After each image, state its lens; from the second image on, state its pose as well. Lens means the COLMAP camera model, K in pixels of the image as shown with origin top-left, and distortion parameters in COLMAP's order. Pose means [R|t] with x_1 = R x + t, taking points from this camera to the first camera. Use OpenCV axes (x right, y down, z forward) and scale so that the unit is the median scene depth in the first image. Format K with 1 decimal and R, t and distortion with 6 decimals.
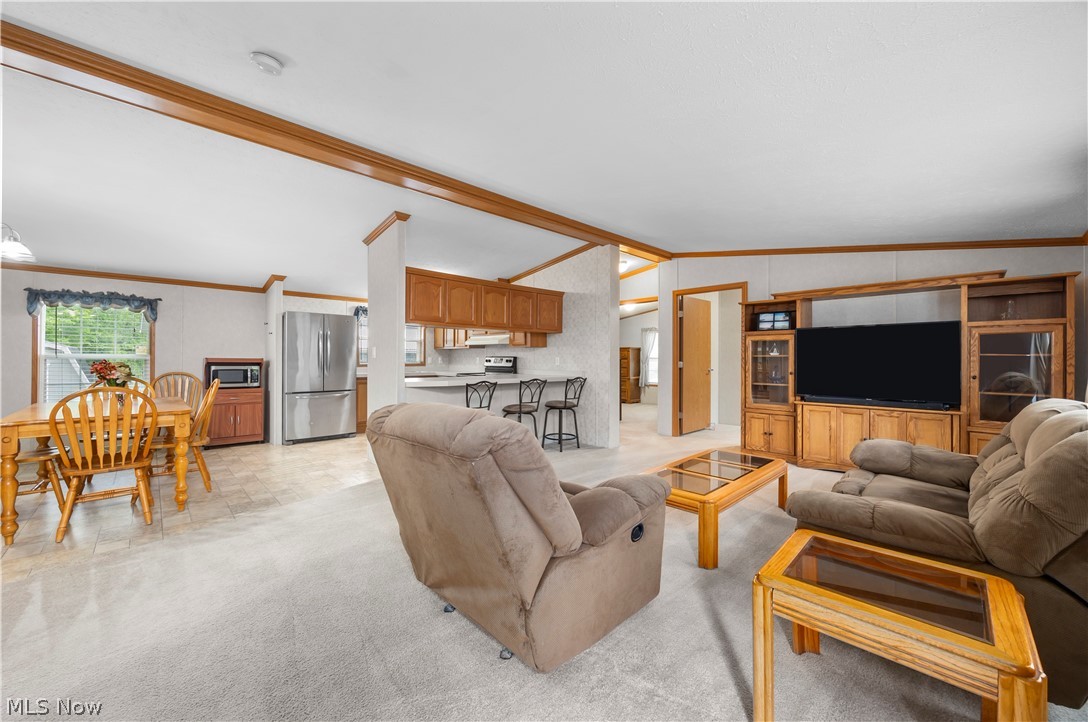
lens RADIAL K [[421.5, 0, 541.9], [0, 421.5, 358.8], [0, 0, 1]] dist [-0.000876, -0.000221]
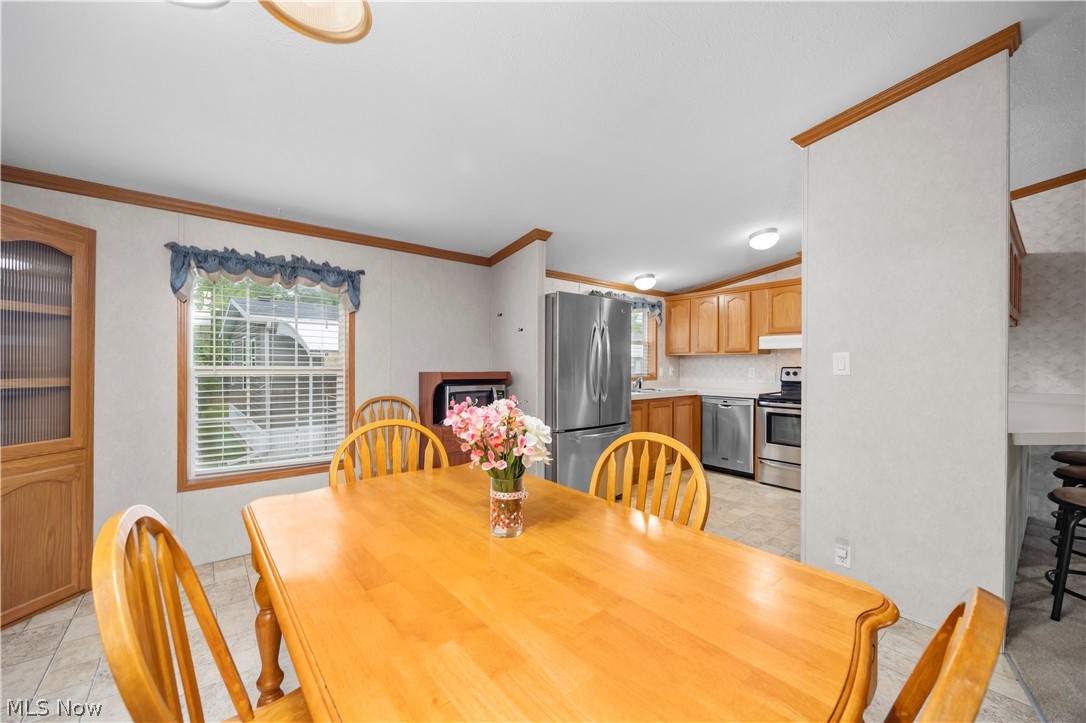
lens RADIAL K [[421.5, 0, 542.1], [0, 421.5, 366.9], [0, 0, 1]] dist [-0.001686, 0.000015]
pose [[0.997403, -0.001152, -0.072008, -0.652523], [0.001508, 0.999987, 0.004897, -0.012340], [0.072002, -0.004993, 0.997392, 0.457549]]
